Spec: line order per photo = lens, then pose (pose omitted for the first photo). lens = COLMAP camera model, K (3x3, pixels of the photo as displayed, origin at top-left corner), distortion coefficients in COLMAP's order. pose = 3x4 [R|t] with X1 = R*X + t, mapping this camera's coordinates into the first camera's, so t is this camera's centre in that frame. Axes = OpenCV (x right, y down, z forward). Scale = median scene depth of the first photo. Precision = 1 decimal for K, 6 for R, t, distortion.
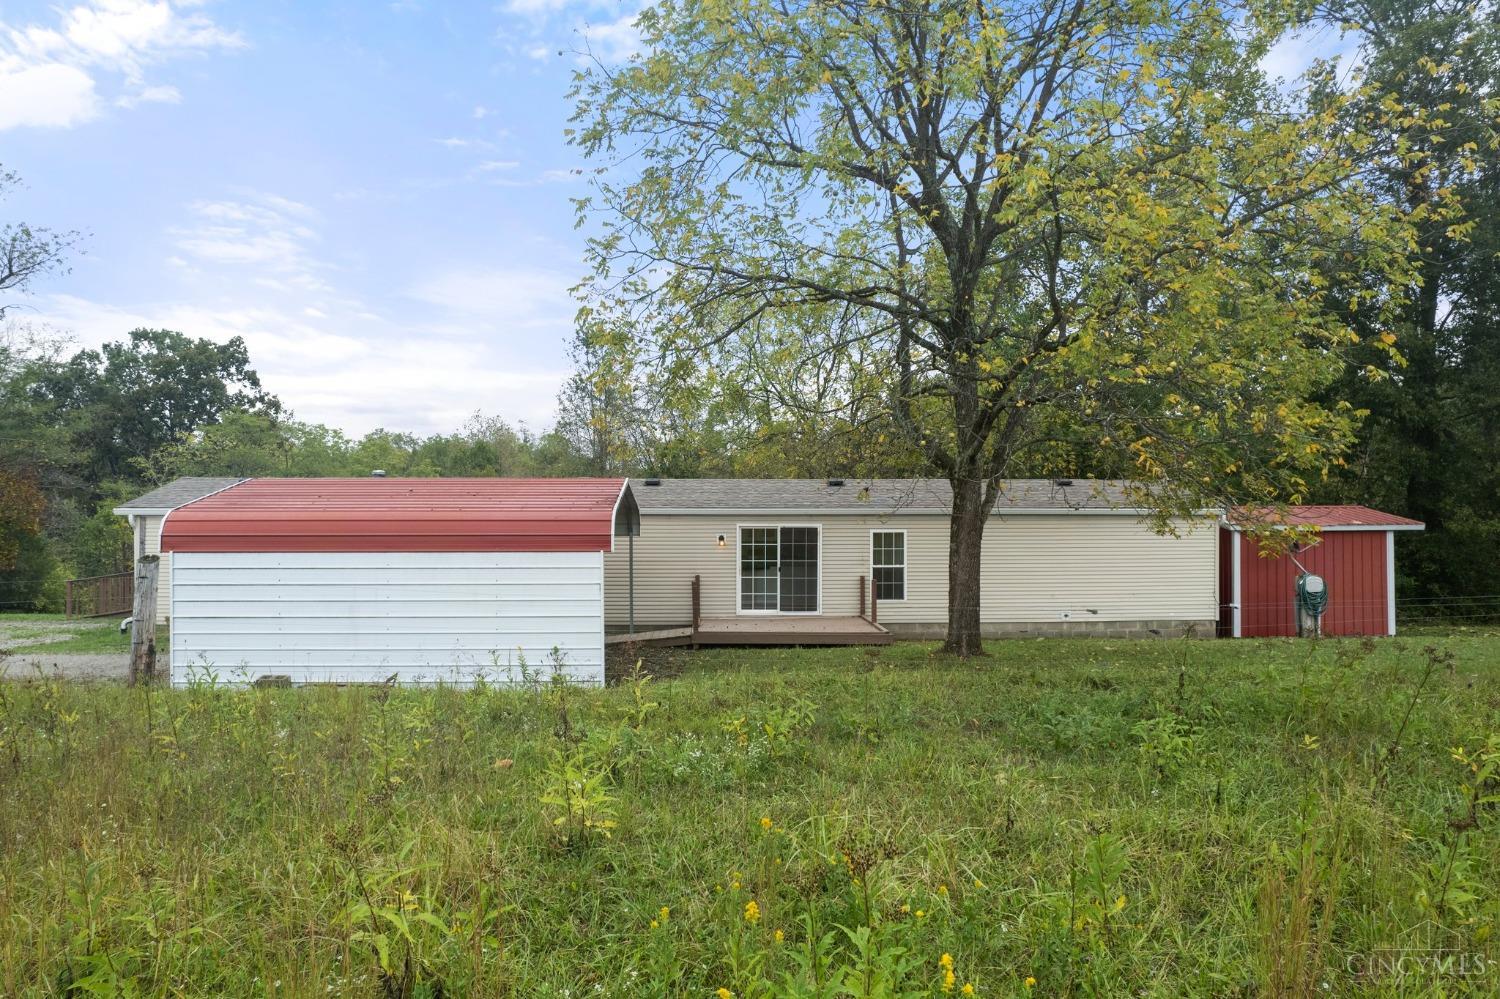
lens RADIAL K [[956.4, 0, 750.0], [0, 956.4, 499.5], [0, 0, 1]] dist [-0.078957, 0.068300]
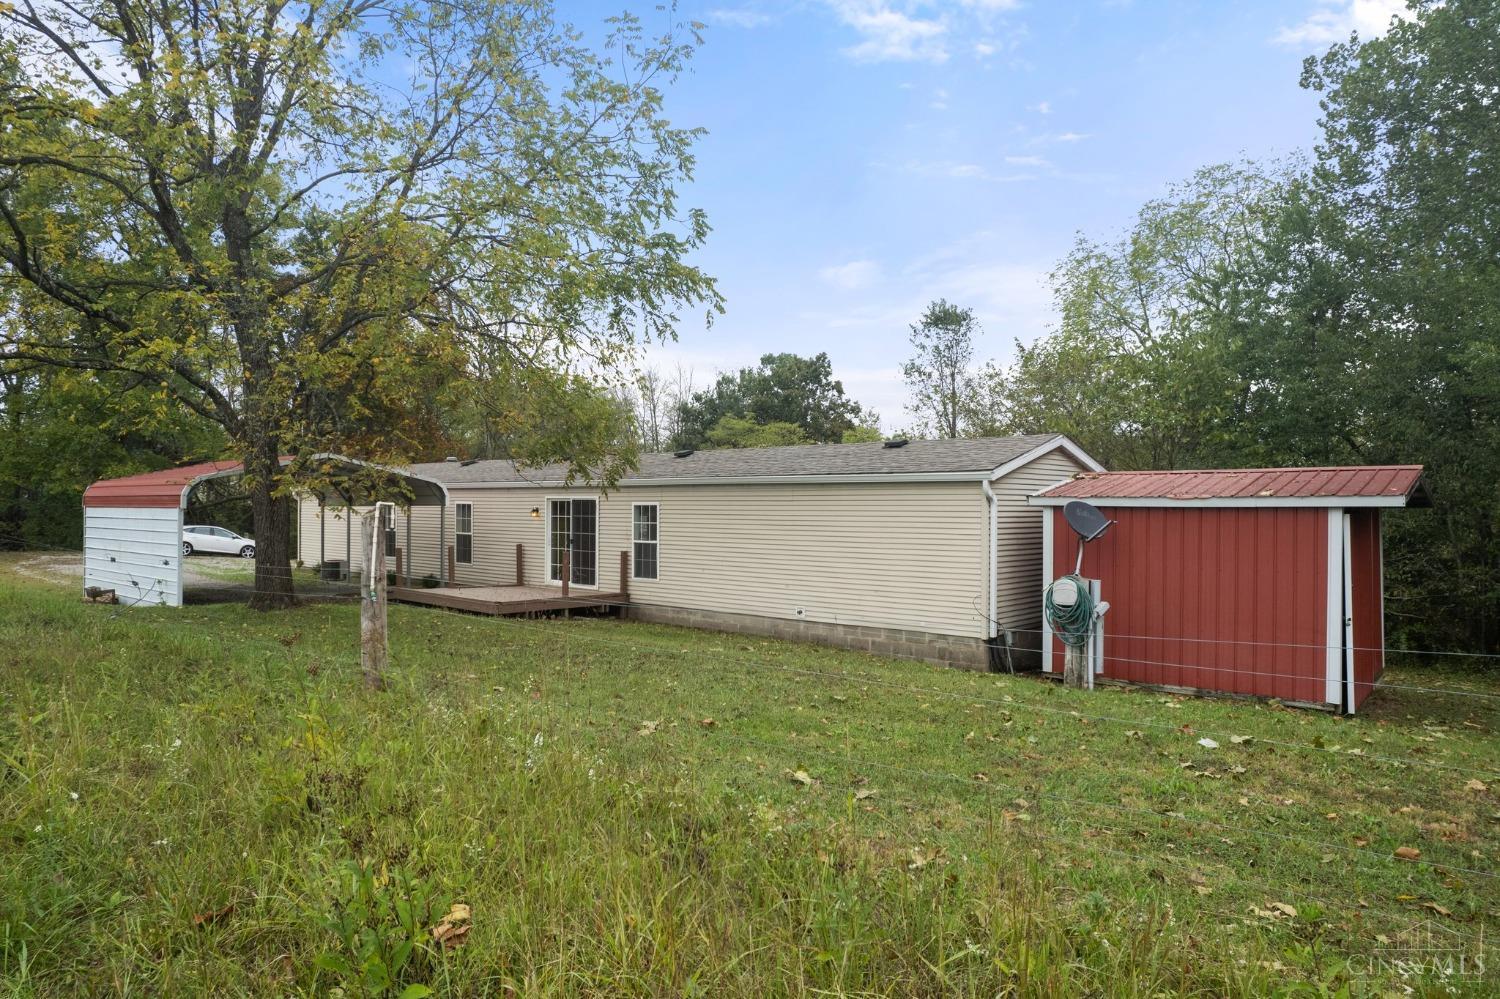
lens RADIAL K [[956.4, 0, 750.0], [0, 956.4, 499.5], [0, 0, 1]] dist [-0.078957, 0.068300]
pose [[0.723978, -0.001585, -0.689821, 0.849061], [0.001608, 0.999999, -0.000610, 0.029681], [0.689821, -0.000668, 0.723980, 0.398704]]
